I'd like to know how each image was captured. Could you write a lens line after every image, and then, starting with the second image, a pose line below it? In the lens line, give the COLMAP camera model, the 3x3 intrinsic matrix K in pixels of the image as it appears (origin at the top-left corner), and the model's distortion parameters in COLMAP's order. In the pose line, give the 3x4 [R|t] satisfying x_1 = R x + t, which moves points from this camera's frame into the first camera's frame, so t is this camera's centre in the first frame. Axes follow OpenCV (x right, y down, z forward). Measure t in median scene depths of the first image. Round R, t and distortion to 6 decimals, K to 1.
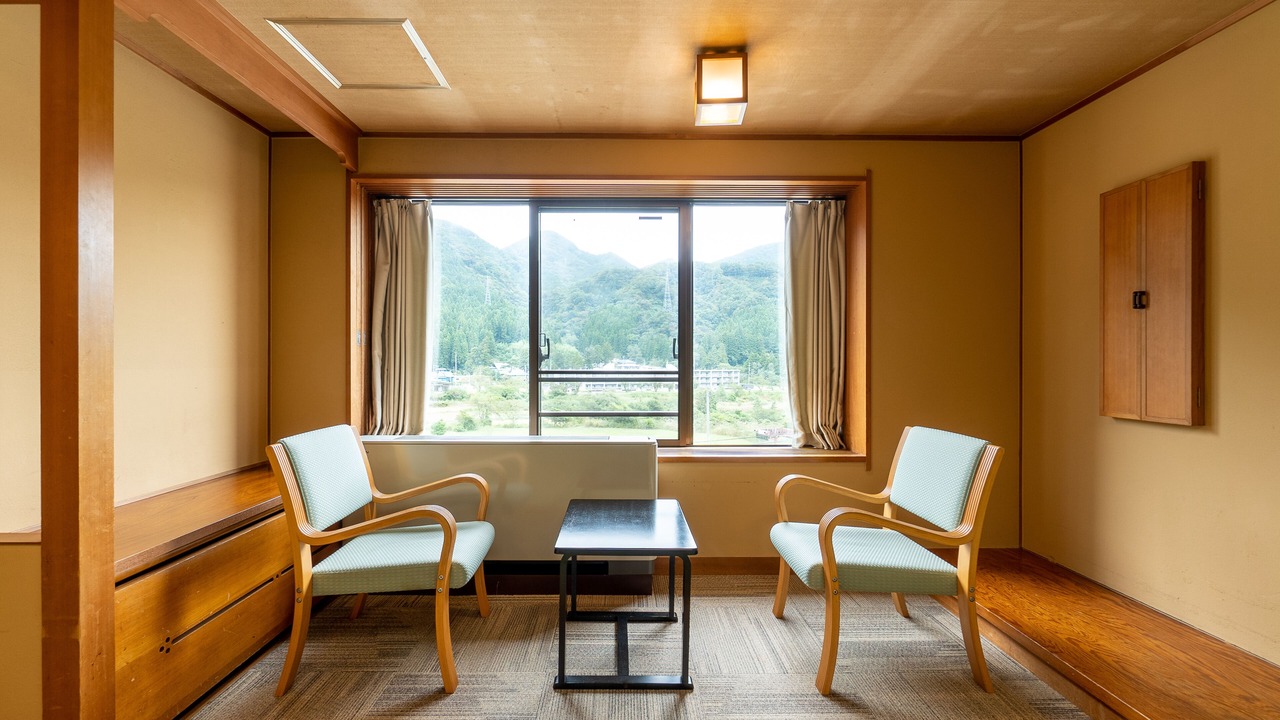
lens RADIAL K [[551.7, 0, 628.6], [0, 551.7, 365.0], [0, 0, 1]] dist [-0.002710, 0.000726]
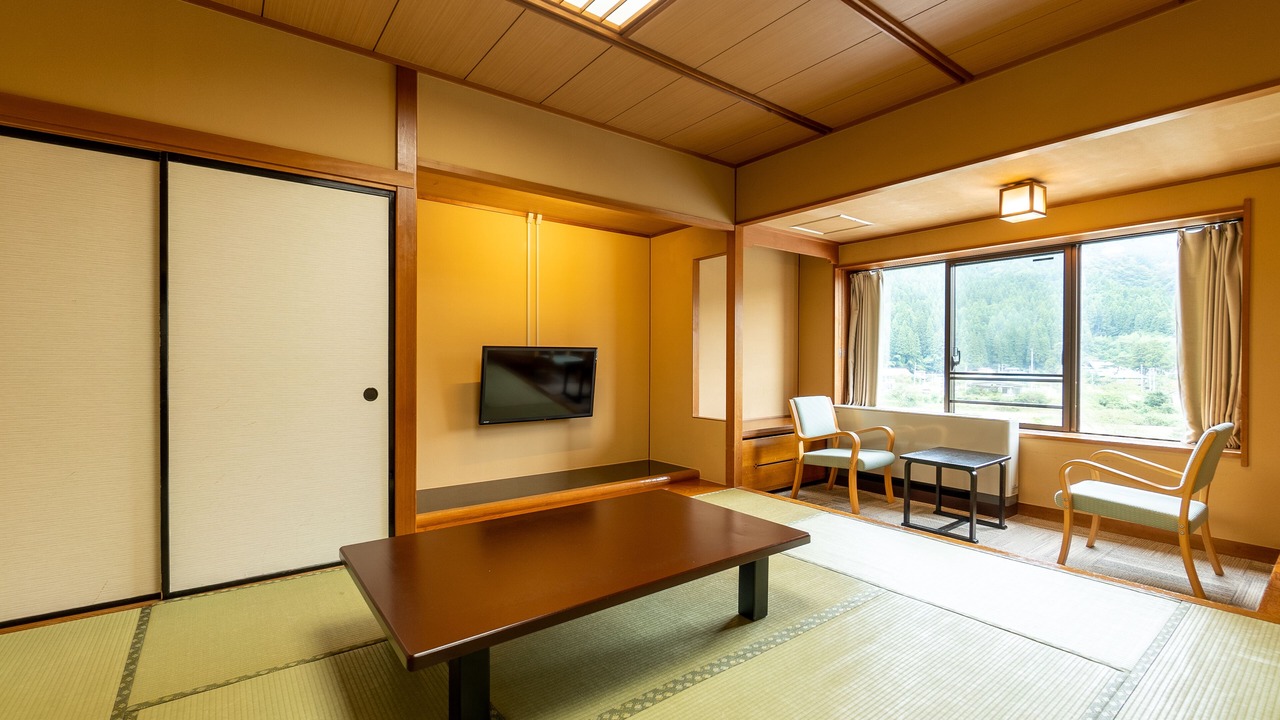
lens RADIAL K [[551.7, 0, 628.6], [0, 551.7, 365.0], [0, 0, 1]] dist [-0.002710, 0.000726]
pose [[0.591013, 0.008605, -0.806616, 0.594819], [-0.005862, 0.999963, 0.006372, -0.015371], [0.806641, 0.000963, 0.591042, -0.676998]]
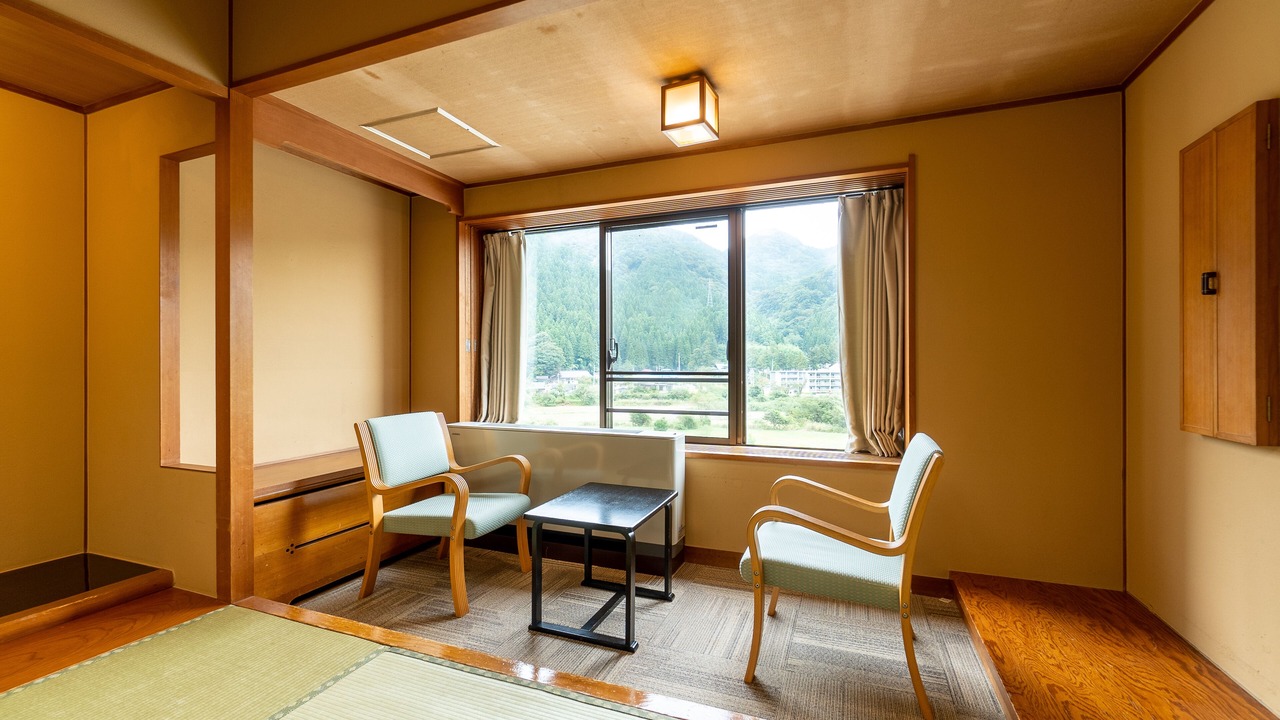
lens RADIAL K [[551.7, 0, 628.6], [0, 551.7, 365.0], [0, 0, 1]] dist [-0.002710, 0.000726]
pose [[0.921915, -0.001946, -0.387388, 0.353131], [0.001425, 0.999998, -0.001633, -0.001336], [0.387390, 0.000954, 0.921916, -0.032926]]
